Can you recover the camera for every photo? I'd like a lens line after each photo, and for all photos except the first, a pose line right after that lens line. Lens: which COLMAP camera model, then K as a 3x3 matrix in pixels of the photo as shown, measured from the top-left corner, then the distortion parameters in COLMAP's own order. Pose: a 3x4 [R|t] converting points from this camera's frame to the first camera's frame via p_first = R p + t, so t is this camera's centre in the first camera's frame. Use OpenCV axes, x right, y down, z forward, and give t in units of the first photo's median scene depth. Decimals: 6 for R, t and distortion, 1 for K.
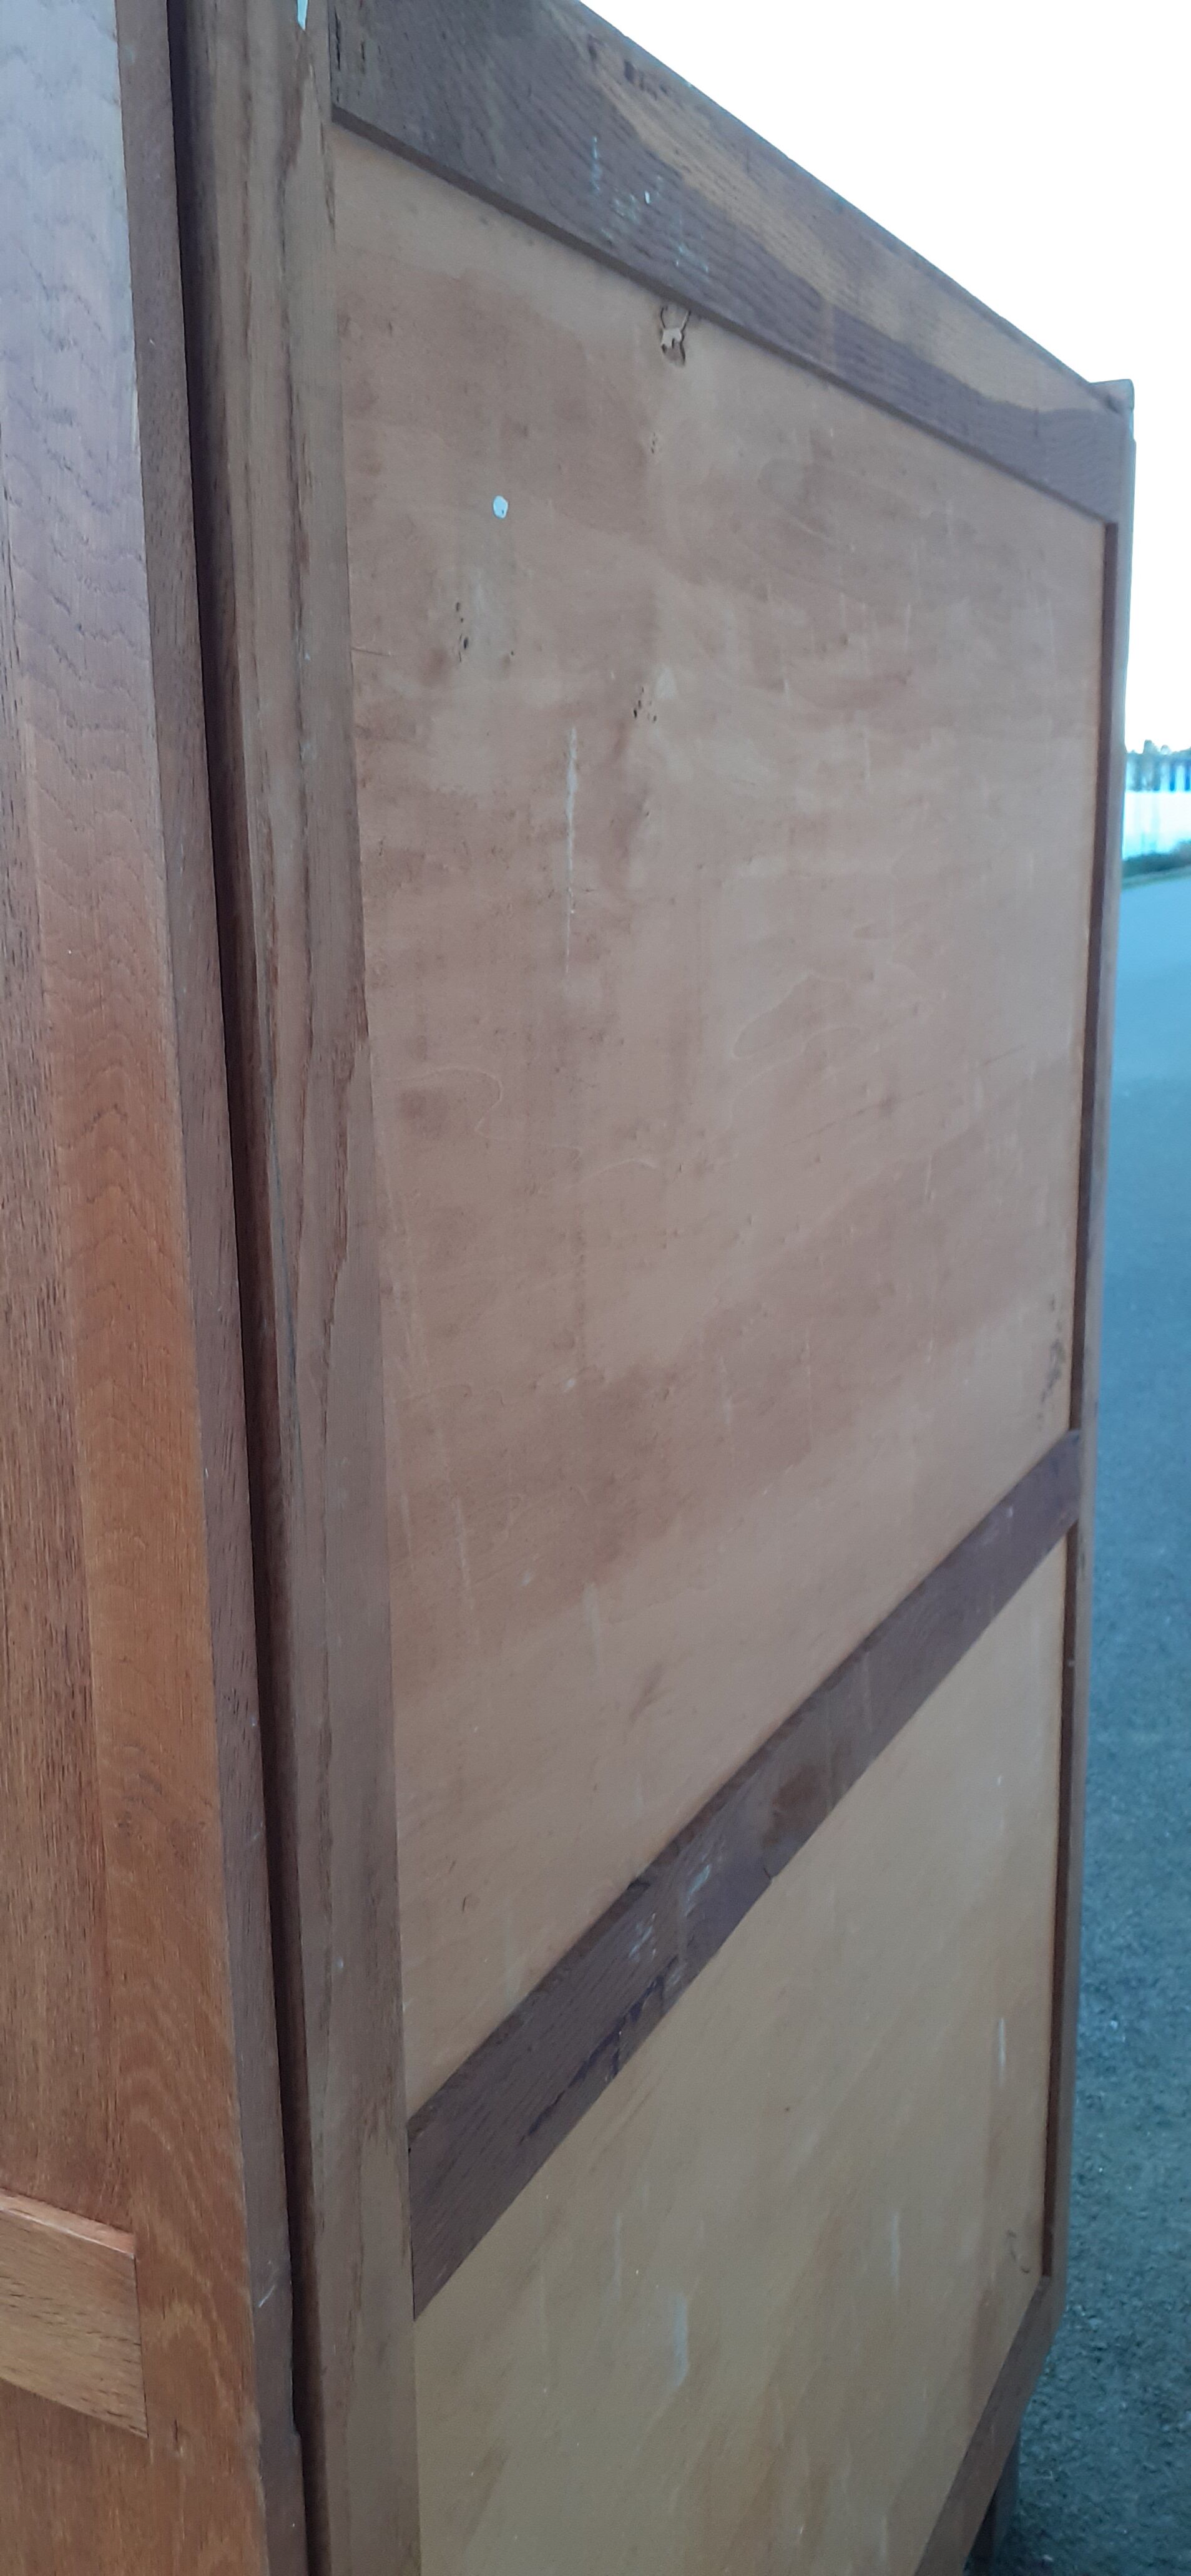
lens RADIAL K [[2040.6, 0, 588.5], [0, 2040.6, 1239.2], [0, 0, 1]] dist [0.062505, -0.099013]
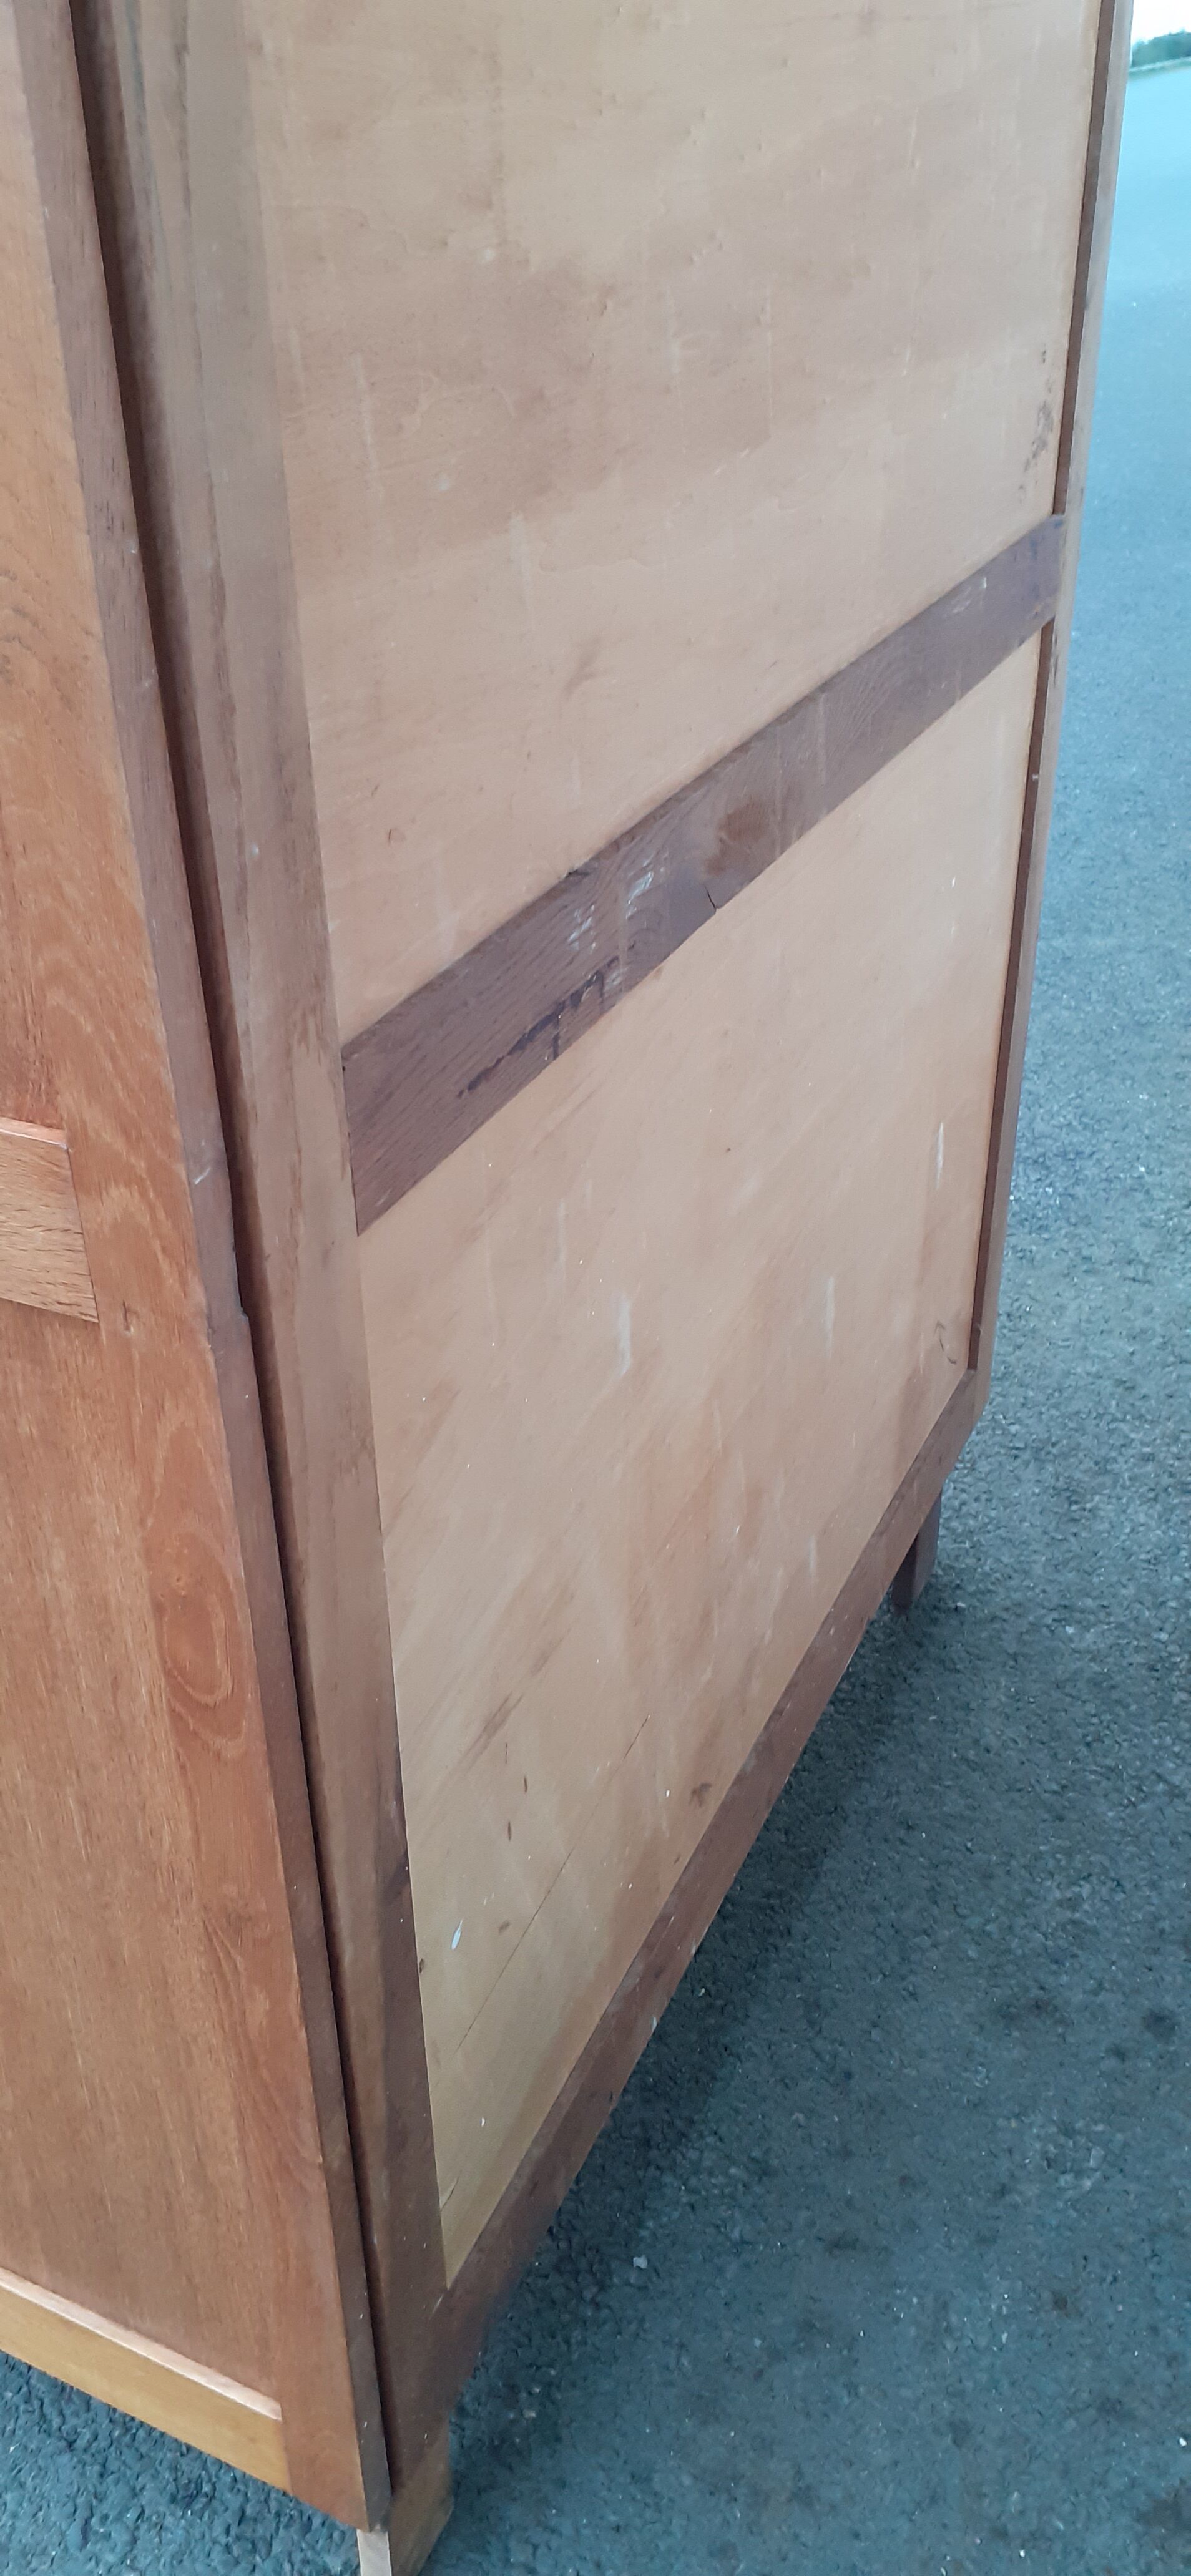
lens RADIAL K [[2040.6, 0, 578.5], [0, 2040.6, 1262.2], [0, 0, 1]] dist [0.062505, -0.099013]
pose [[0.999830, -0.015474, 0.010071, 0.012465], [0.011133, 0.940466, 0.339705, 0.159142], [-0.014727, -0.339535, 0.940478, 0.032252]]
